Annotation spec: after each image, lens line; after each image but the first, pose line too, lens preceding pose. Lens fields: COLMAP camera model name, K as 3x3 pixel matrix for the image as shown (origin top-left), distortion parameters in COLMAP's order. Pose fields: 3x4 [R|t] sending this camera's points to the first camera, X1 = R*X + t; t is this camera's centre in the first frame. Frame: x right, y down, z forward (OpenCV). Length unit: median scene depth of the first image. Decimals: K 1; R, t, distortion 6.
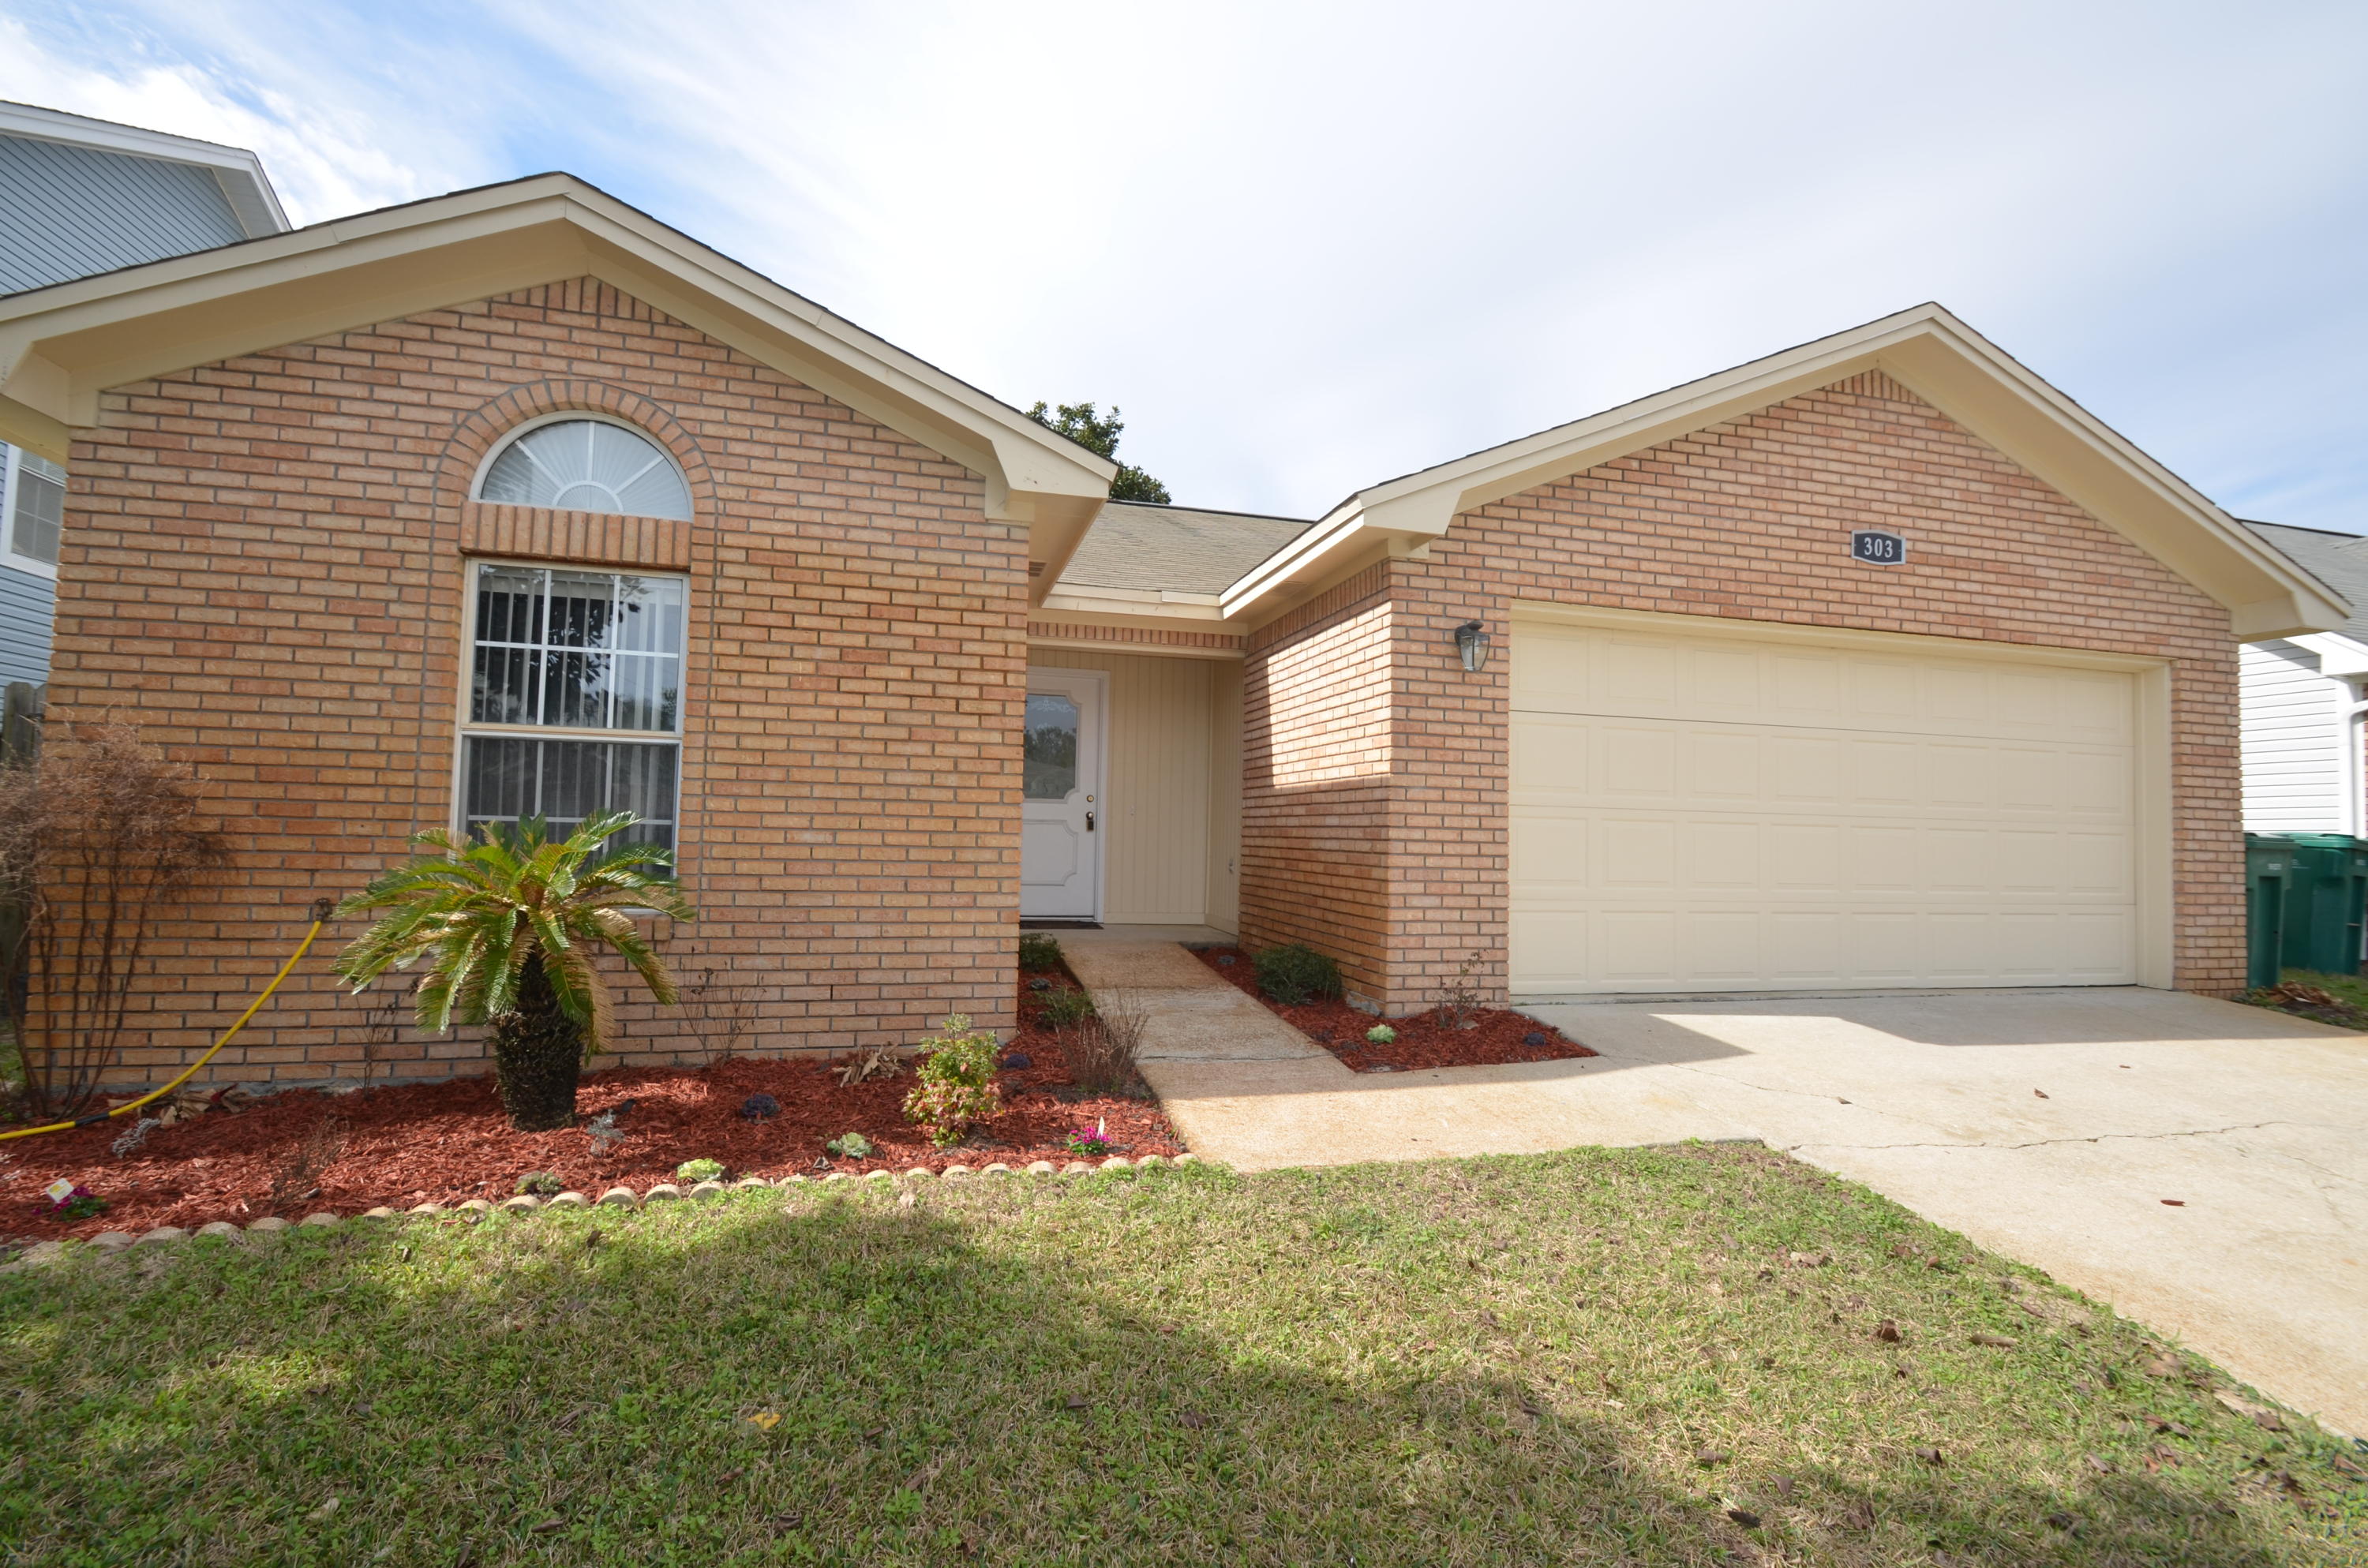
lens RADIAL K [[1000.6, 0, 1167.7], [0, 1000.6, 789.1], [0, 0, 1]] dist [-0.000985, -0.000647]
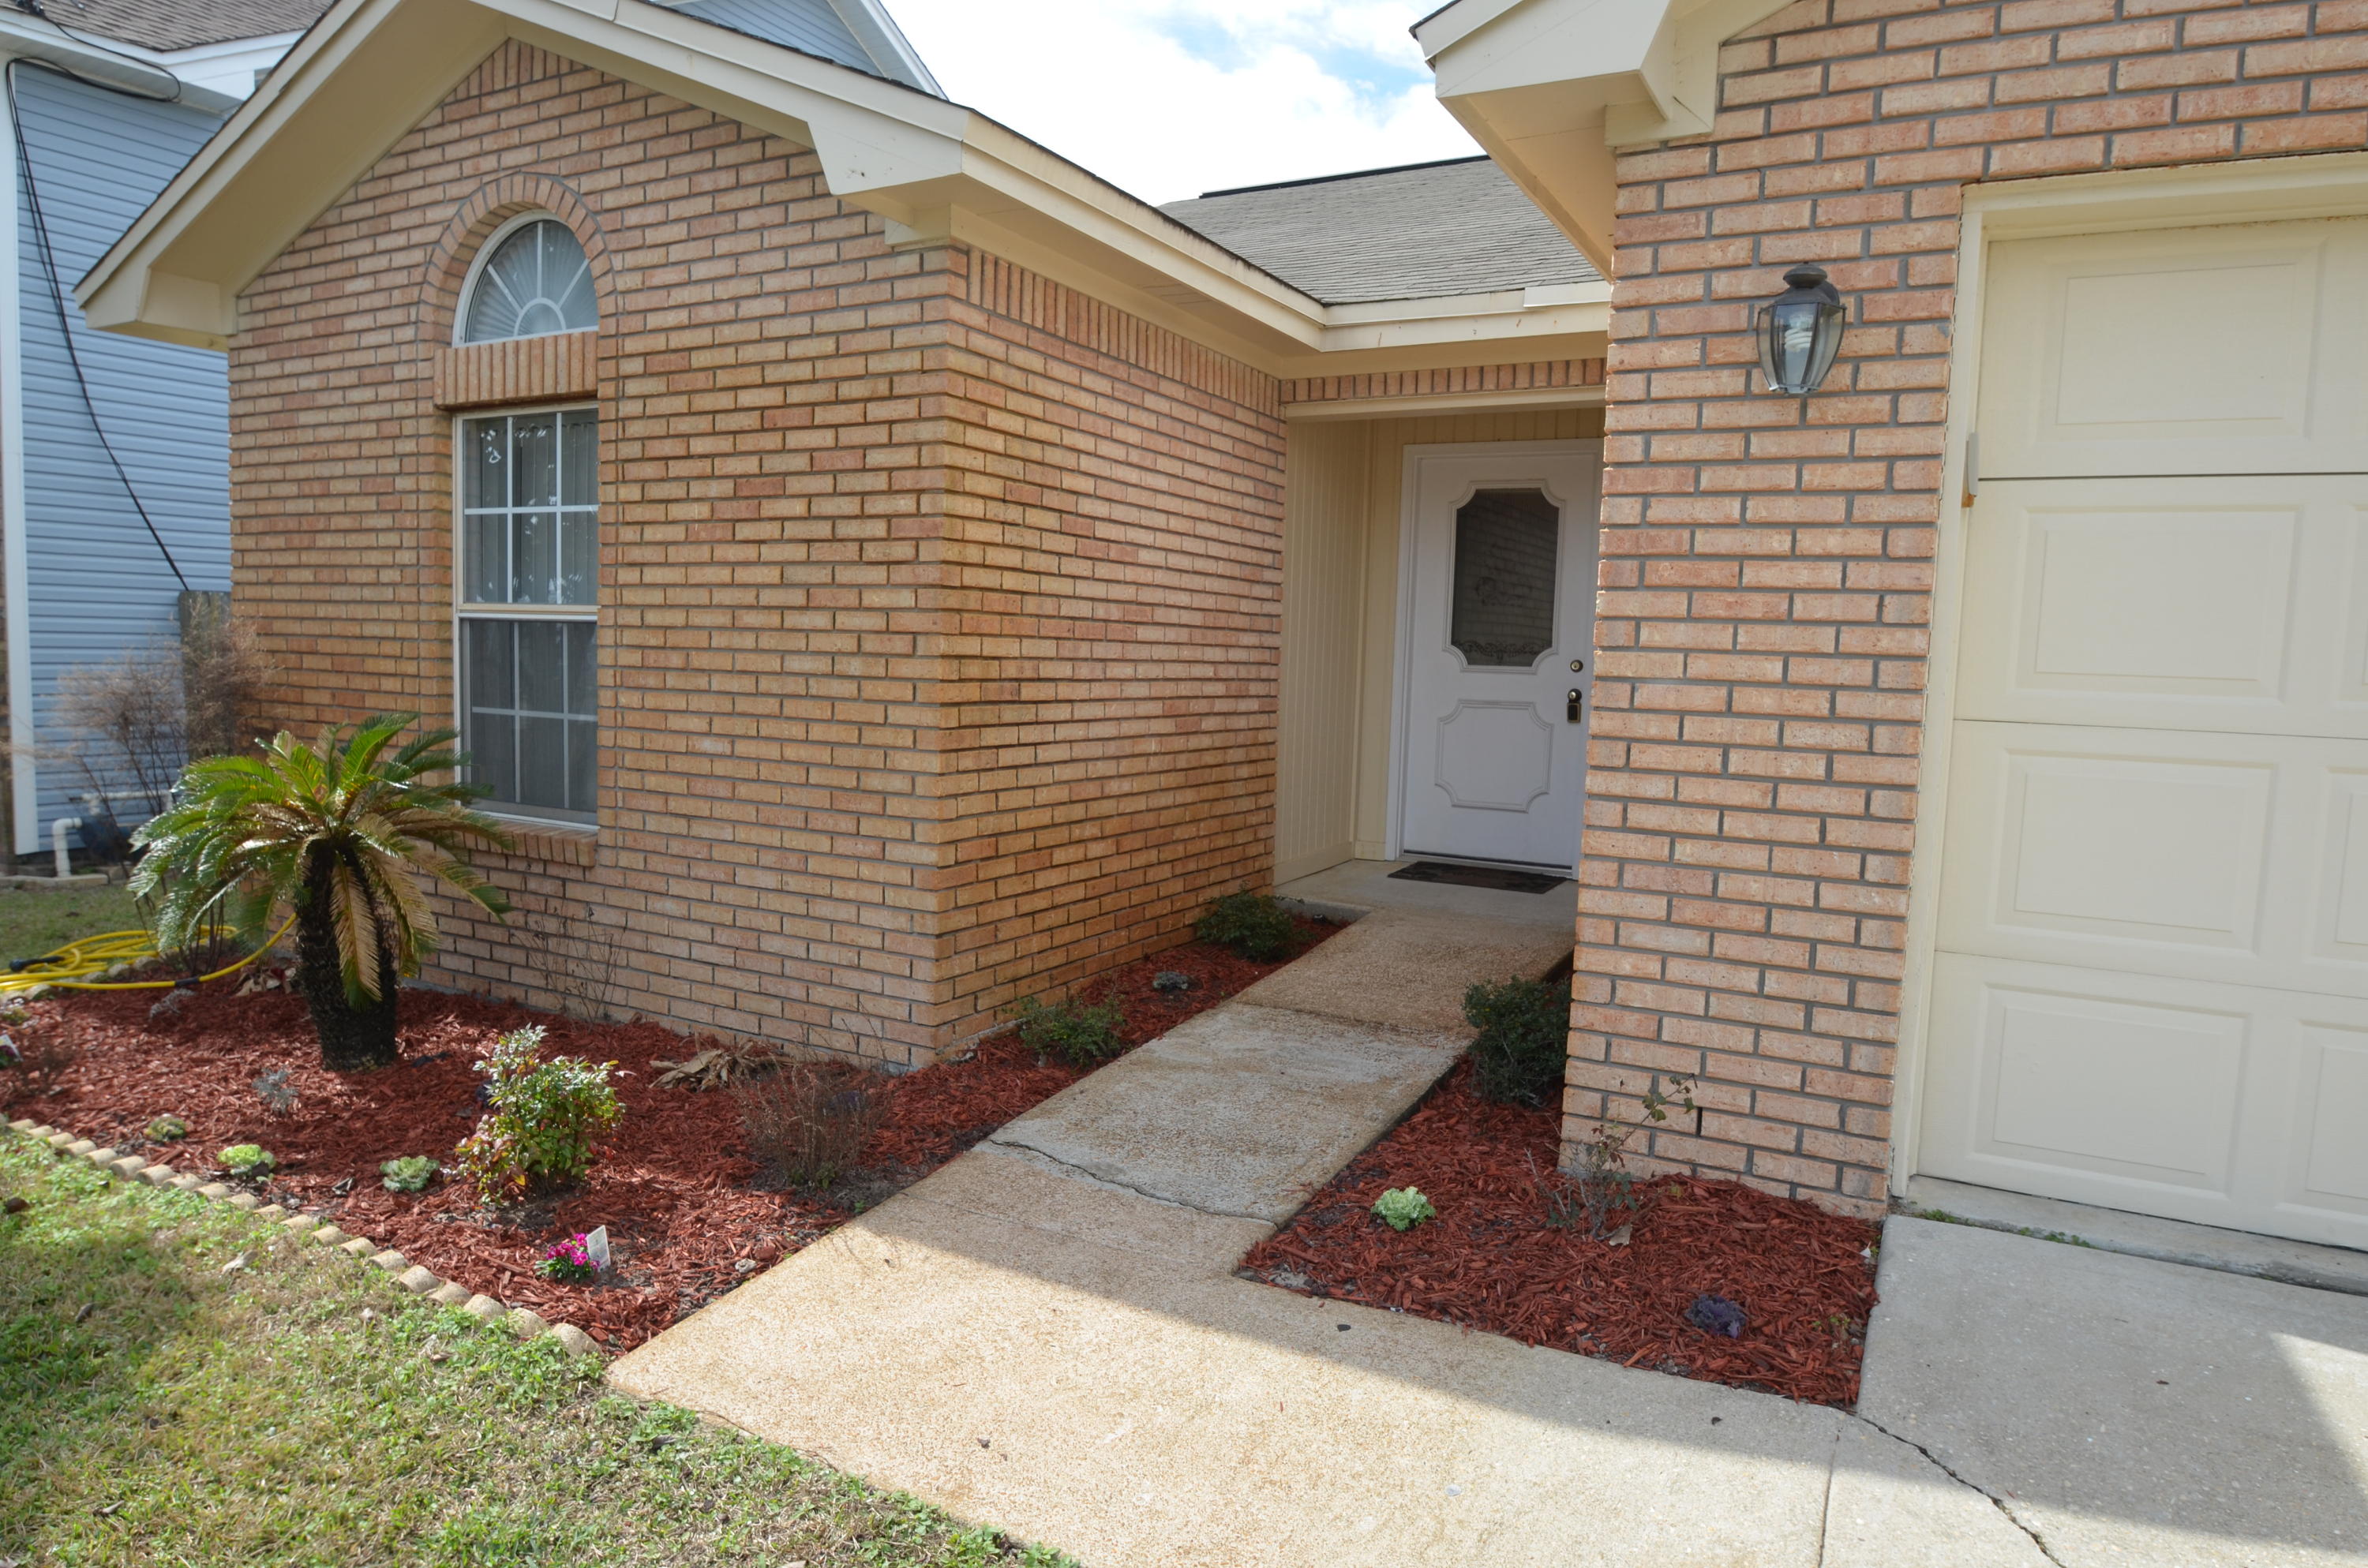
lens RADIAL K [[1422.9, 0, 1187.6], [0, 1422.9, 788.6], [0, 0, 1]] dist [-0.028924, -0.003099]
pose [[0.742151, 0.064369, -0.667135, 0.574502], [0.015392, 0.993478, 0.112979, -0.031336], [0.670056, -0.094116, 0.736320, 0.448978]]
